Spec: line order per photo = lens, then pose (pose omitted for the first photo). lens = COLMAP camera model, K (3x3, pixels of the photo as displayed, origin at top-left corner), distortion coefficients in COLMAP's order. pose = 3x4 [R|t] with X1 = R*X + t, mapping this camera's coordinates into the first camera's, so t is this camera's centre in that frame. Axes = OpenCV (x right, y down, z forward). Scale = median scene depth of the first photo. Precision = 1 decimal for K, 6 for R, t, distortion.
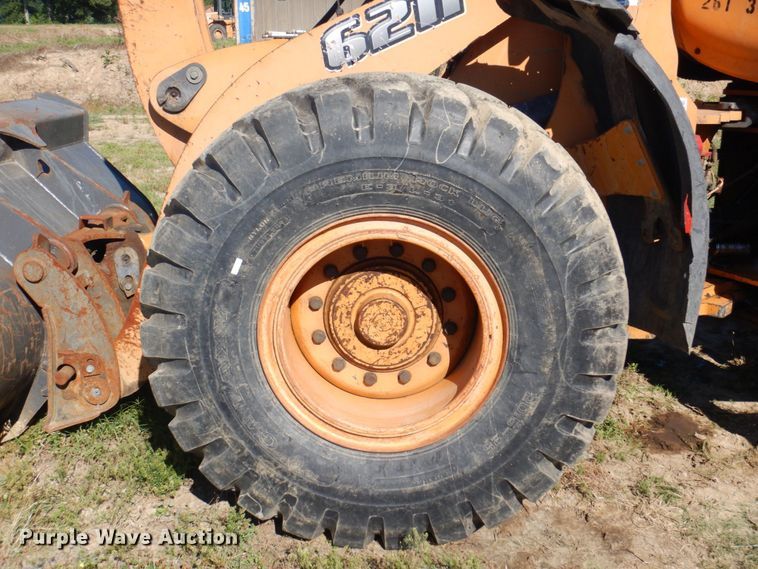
lens RADIAL K [[830.6, 0, 376.8], [0, 830.6, 289.1], [0, 0, 1]] dist [0.008213, 0.000000]
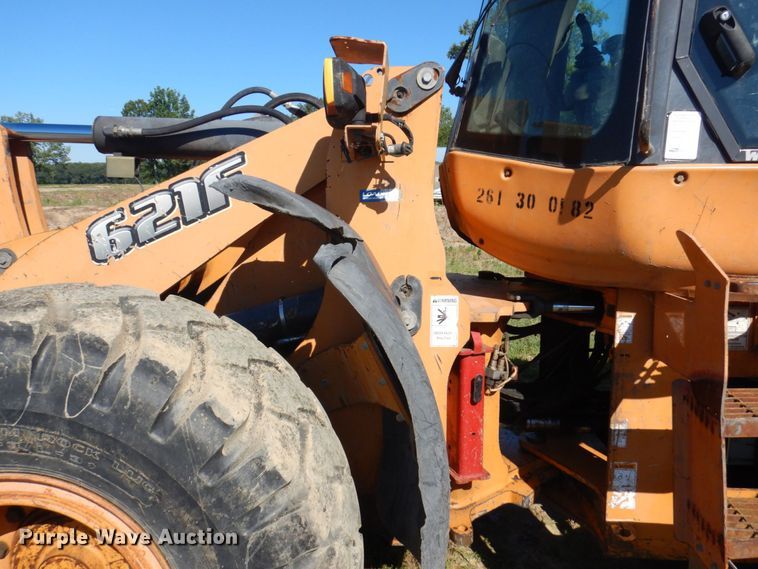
lens RADIAL K [[541.6, 0, 378.6], [0, 541.6, 282.9], [0, 0, 1]] dist [0.012349, -0.002819]
pose [[0.999884, 0.002658, -0.015029, 0.286805], [-0.004445, 0.992743, -0.120174, -0.168899], [0.014601, 0.120227, 0.992639, 0.385781]]
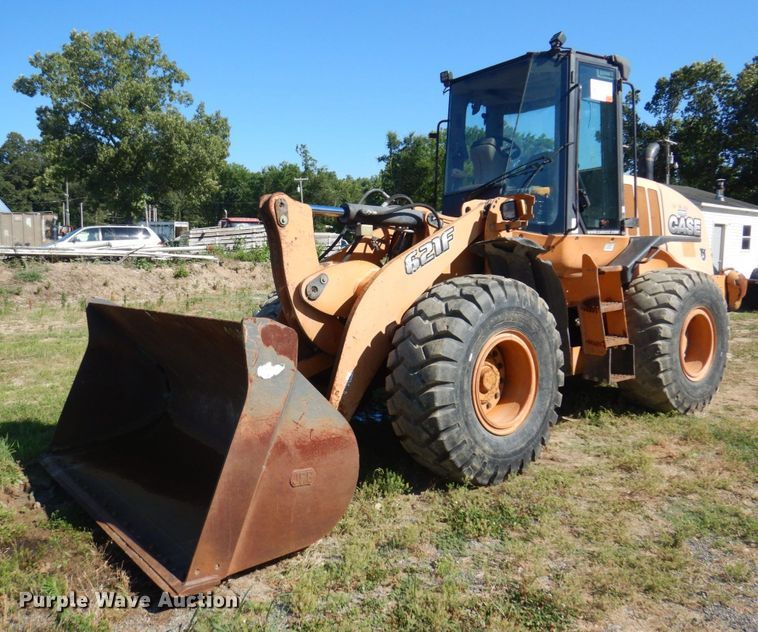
lens RADIAL K [[642.7, 0, 377.2], [0, 642.7, 308.0], [0, 0, 1]] dist [0.003653, -0.011043]
pose [[0.760849, -0.059774, 0.646171, -1.194141], [0.189199, 0.972920, -0.132777, 0.020763], [-0.620736, 0.223278, 0.751554, -0.162444]]
